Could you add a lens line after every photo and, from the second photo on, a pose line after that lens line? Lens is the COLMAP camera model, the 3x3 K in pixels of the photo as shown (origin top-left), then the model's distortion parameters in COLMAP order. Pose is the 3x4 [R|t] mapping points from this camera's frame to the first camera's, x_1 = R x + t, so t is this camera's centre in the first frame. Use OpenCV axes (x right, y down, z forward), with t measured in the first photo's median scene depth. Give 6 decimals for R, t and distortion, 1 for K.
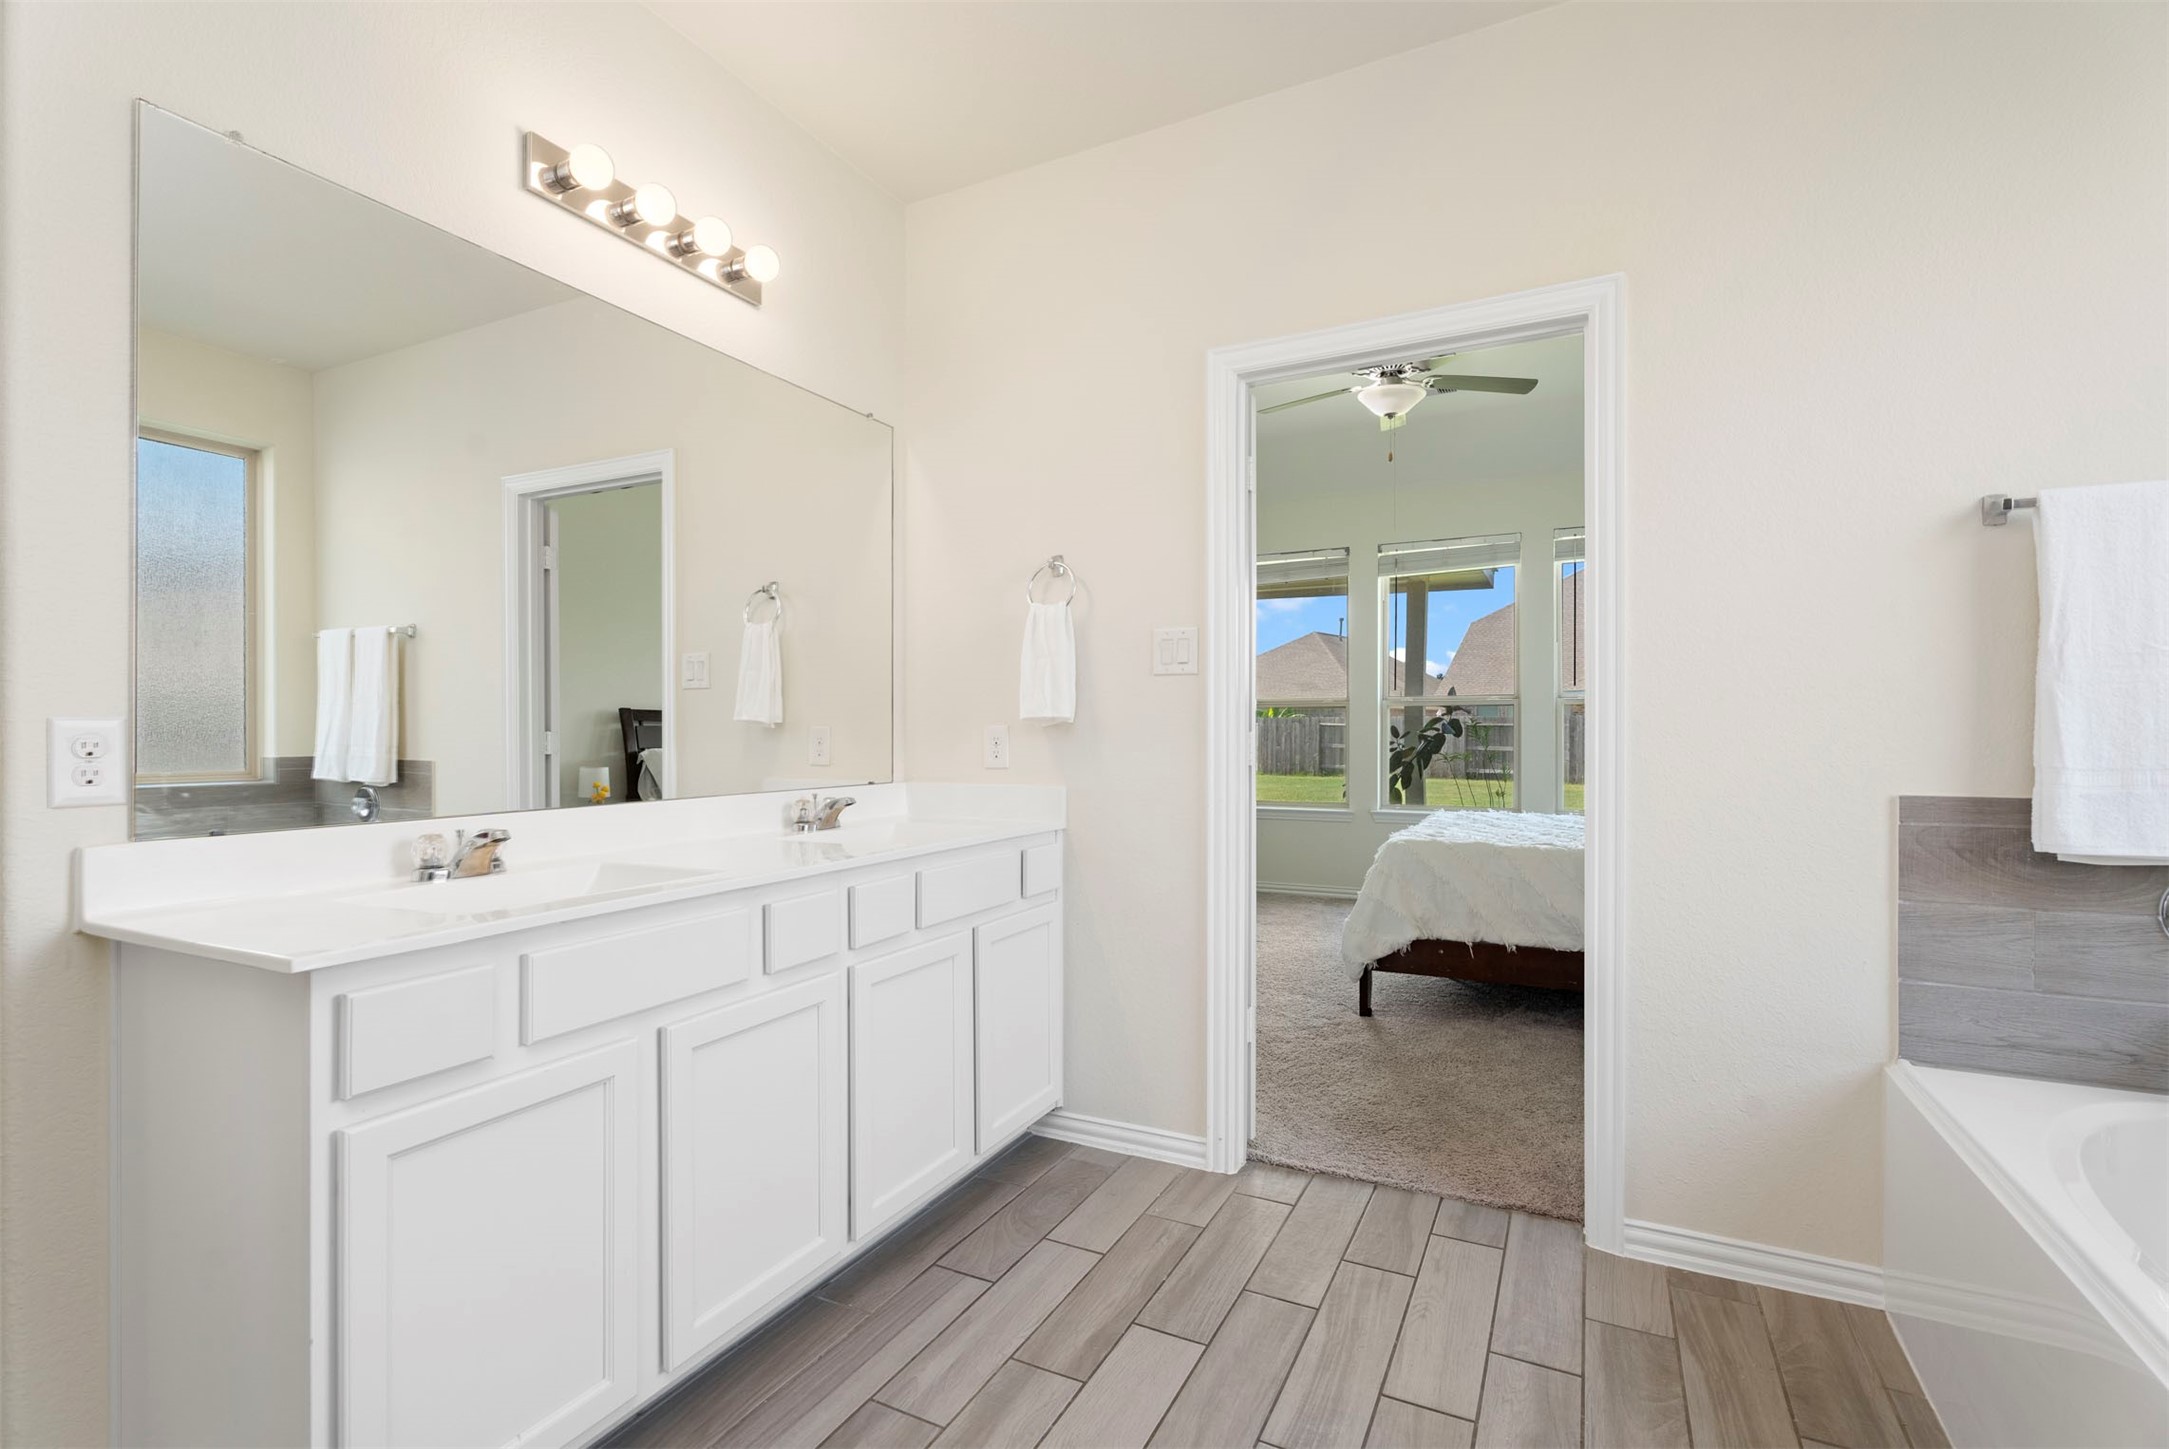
lens RADIAL K [[1001.1, 0, 1084.5], [0, 1001.1, 724.5], [0, 0, 1]] dist [-0.000051, 0.000130]
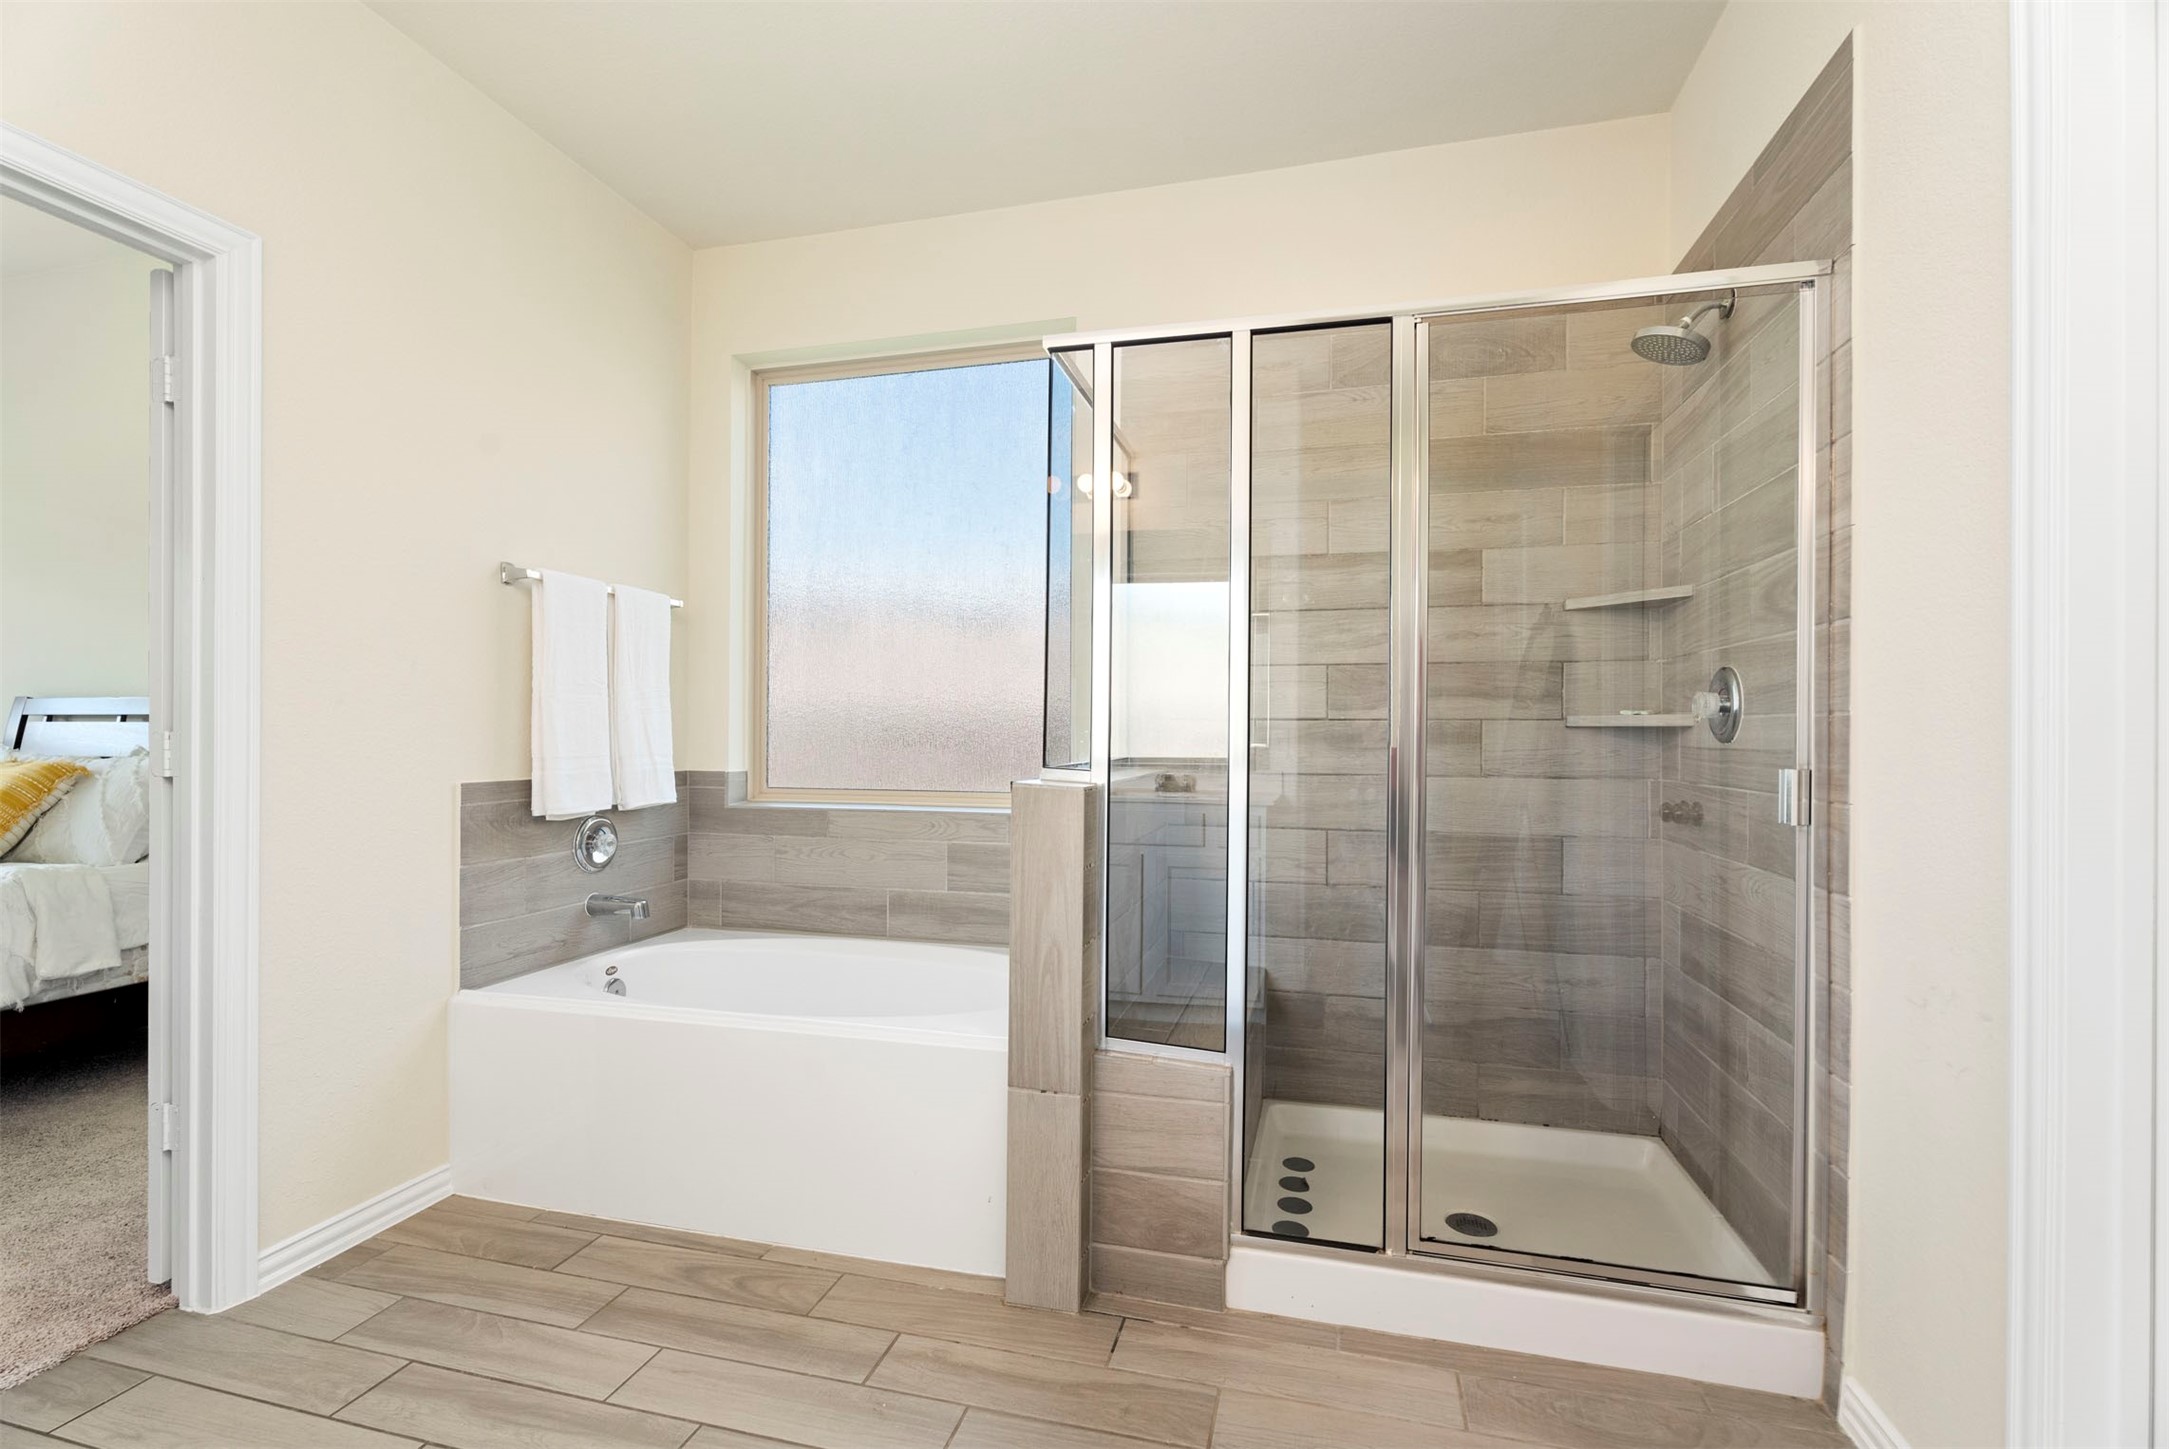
lens RADIAL K [[981.0, 0, 1073.6], [0, 981.0, 727.5], [0, 0, 1]] dist [0.000340, 0.000077]
pose [[-0.202852, 0.009751, 0.979161, -0.581768], [-0.007123, 0.999909, -0.011434, 0.009179], [-0.979183, -0.009294, -0.202764, 0.505632]]
